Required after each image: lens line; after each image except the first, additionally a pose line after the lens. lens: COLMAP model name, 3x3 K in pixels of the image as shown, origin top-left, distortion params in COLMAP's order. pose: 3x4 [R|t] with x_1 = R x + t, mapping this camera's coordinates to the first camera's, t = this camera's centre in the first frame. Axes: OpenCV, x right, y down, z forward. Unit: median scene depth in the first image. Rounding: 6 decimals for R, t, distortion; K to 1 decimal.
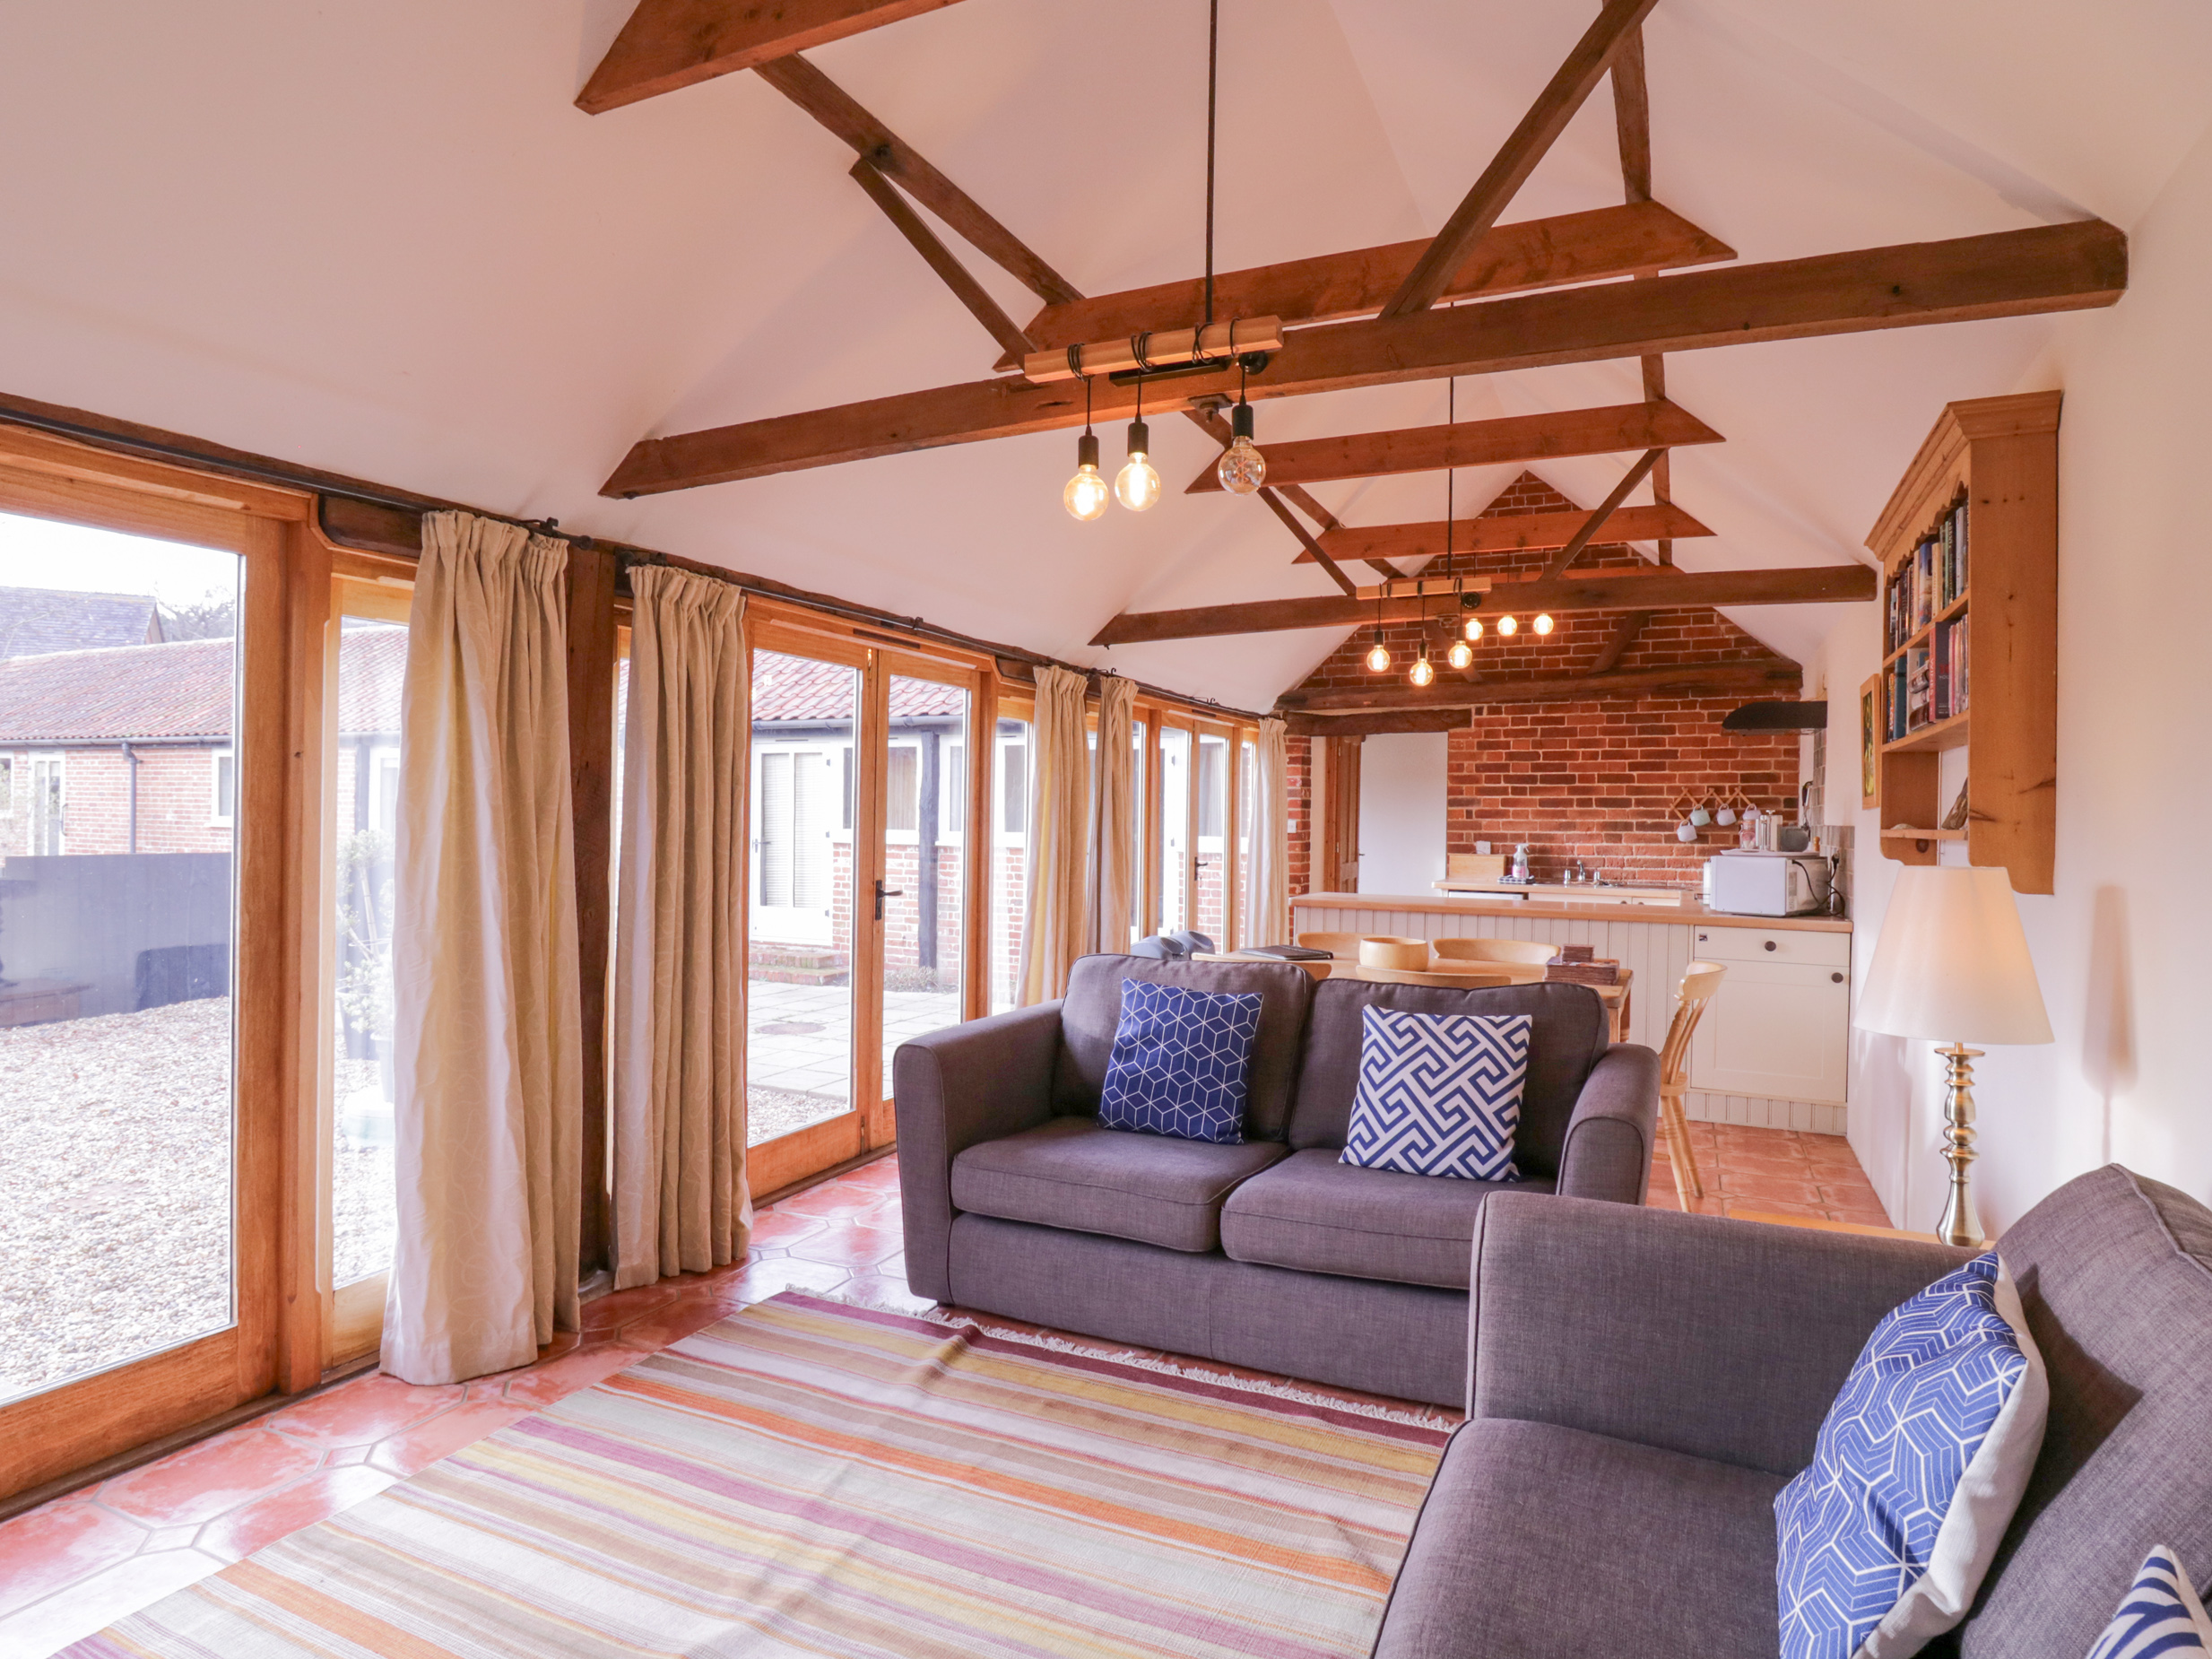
lens RADIAL K [[1177.4, 0, 1113.8], [0, 1177.4, 824.8], [0, 0, 1]] dist [-0.005334, -0.005067]
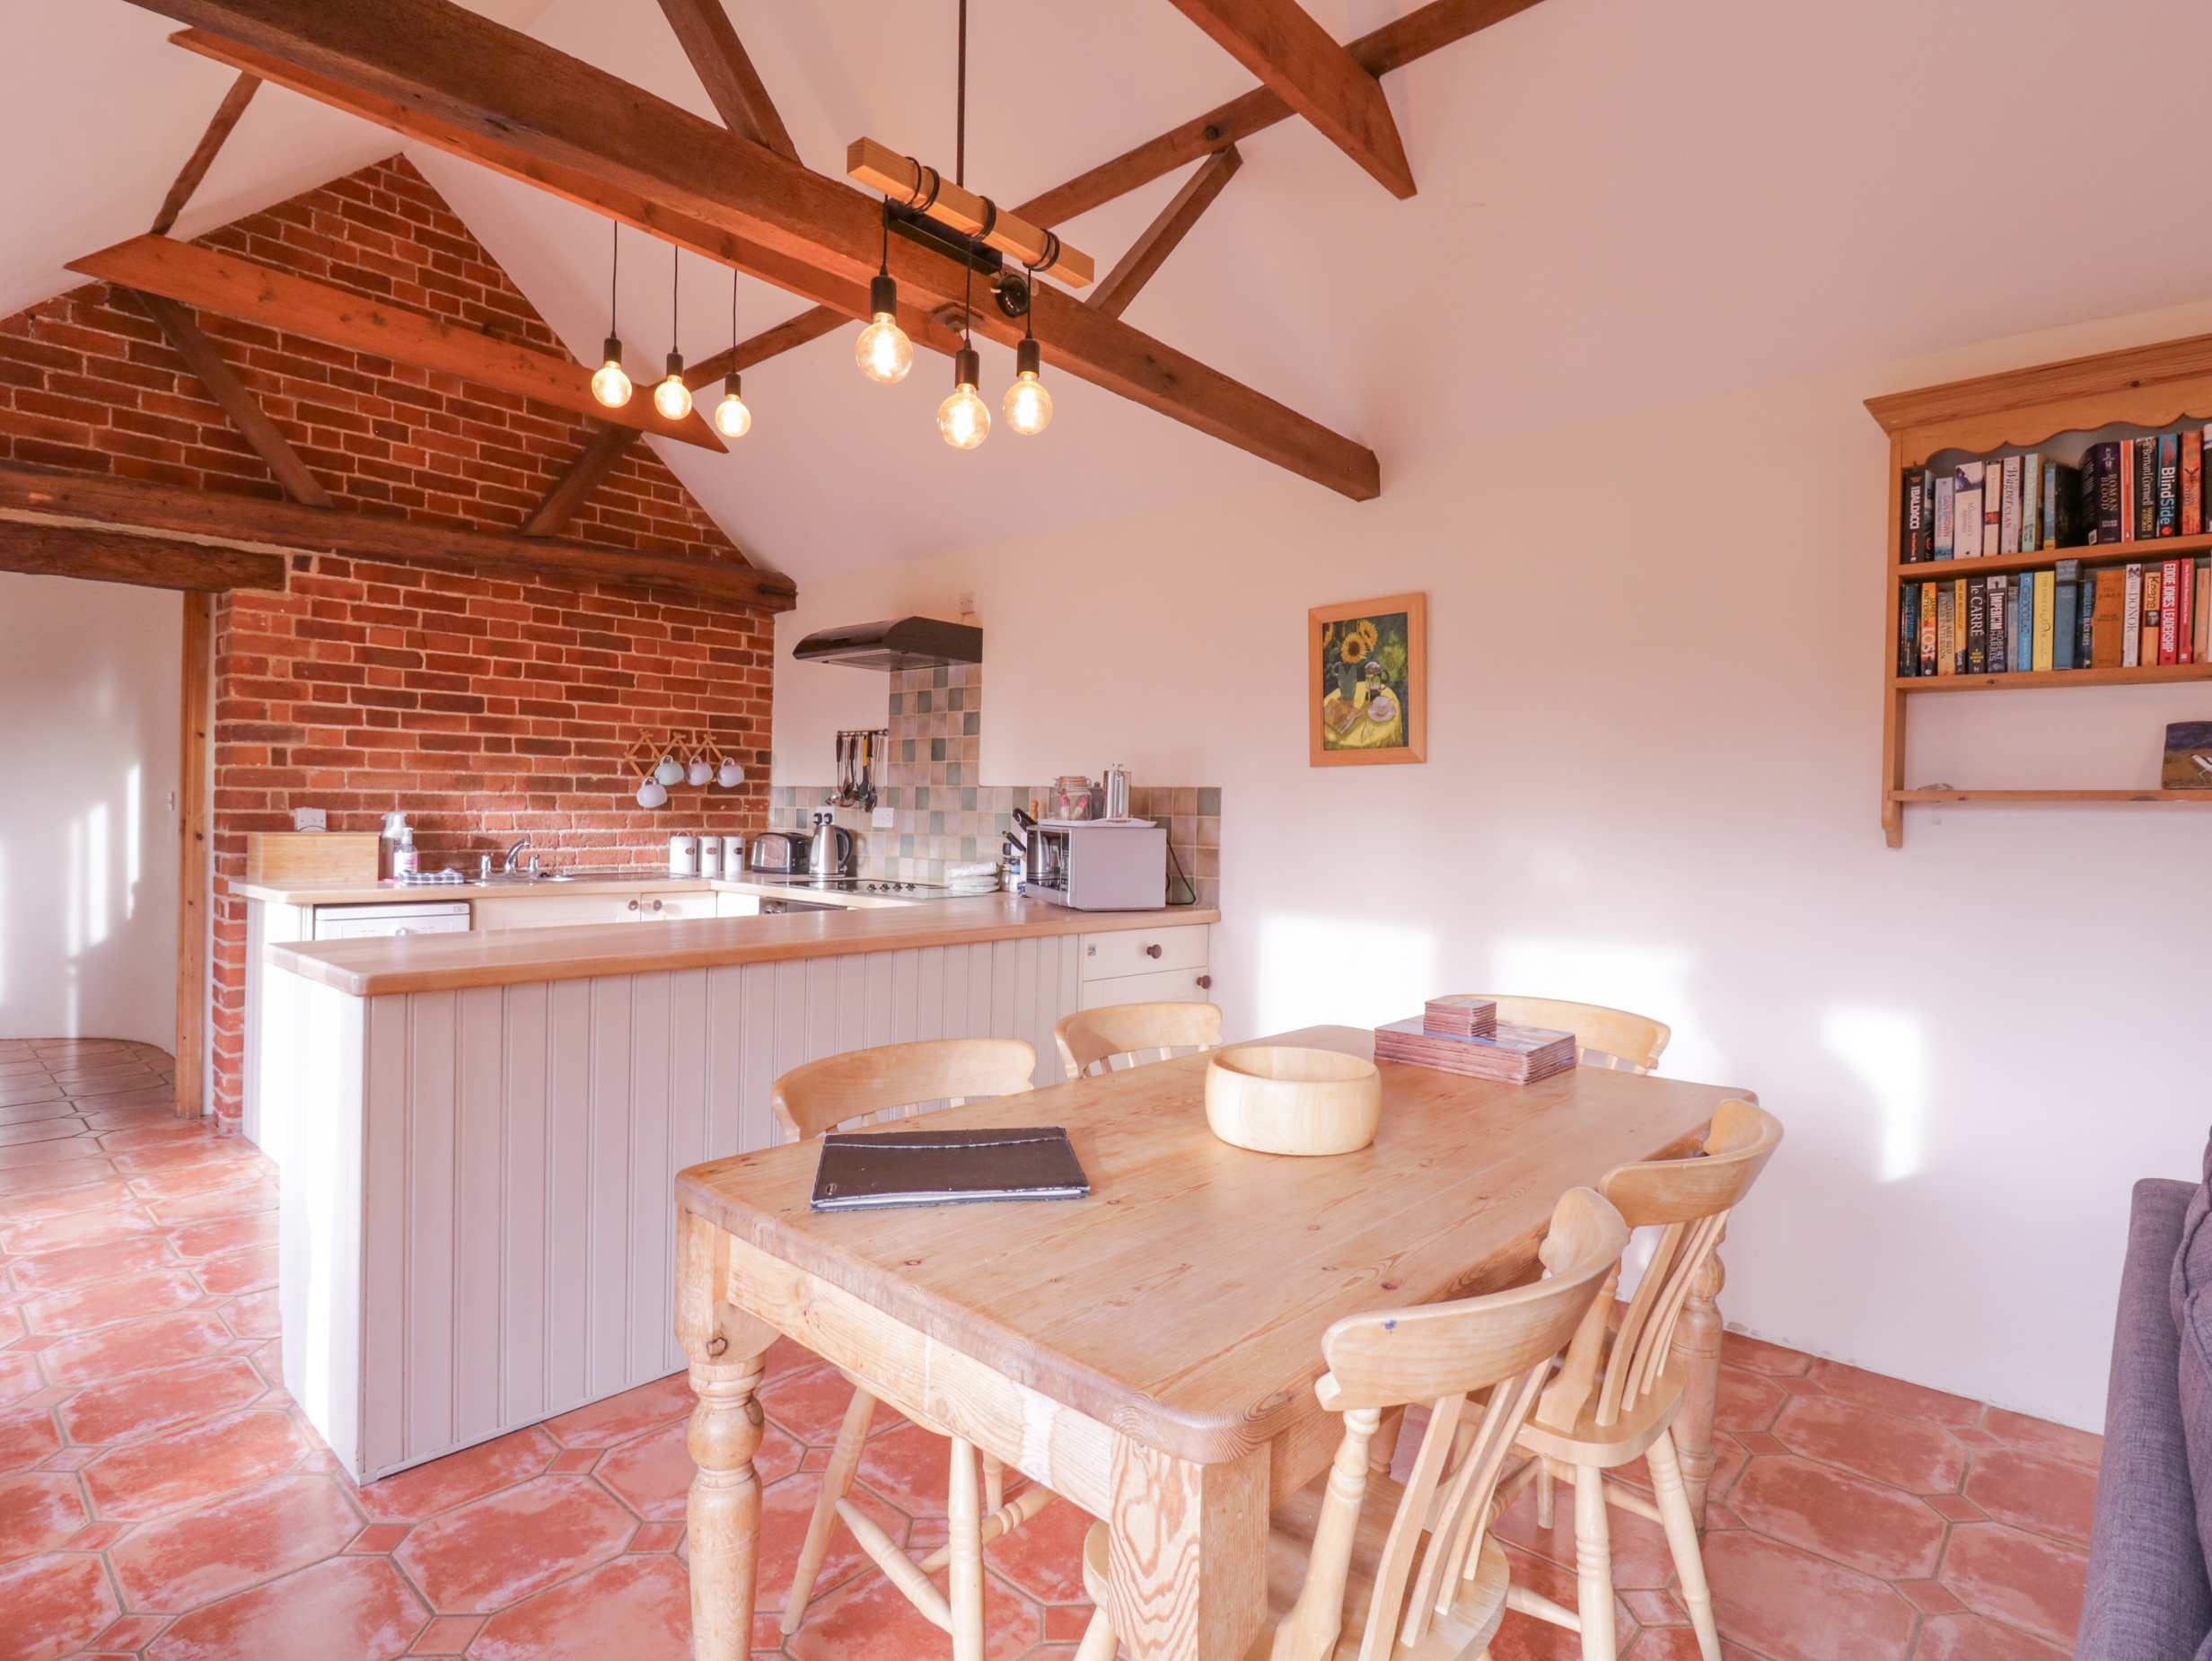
lens RADIAL K [[1177.4, 0, 1163.6], [0, 1177.4, 822.6], [0, 0, 1]] dist [-0.005334, -0.005067]
pose [[0.292891, -0.014732, 0.956032, -0.086915], [-0.012594, 0.999735, 0.019264, 0.005695], [-0.956063, -0.017683, 0.292628, 0.489120]]
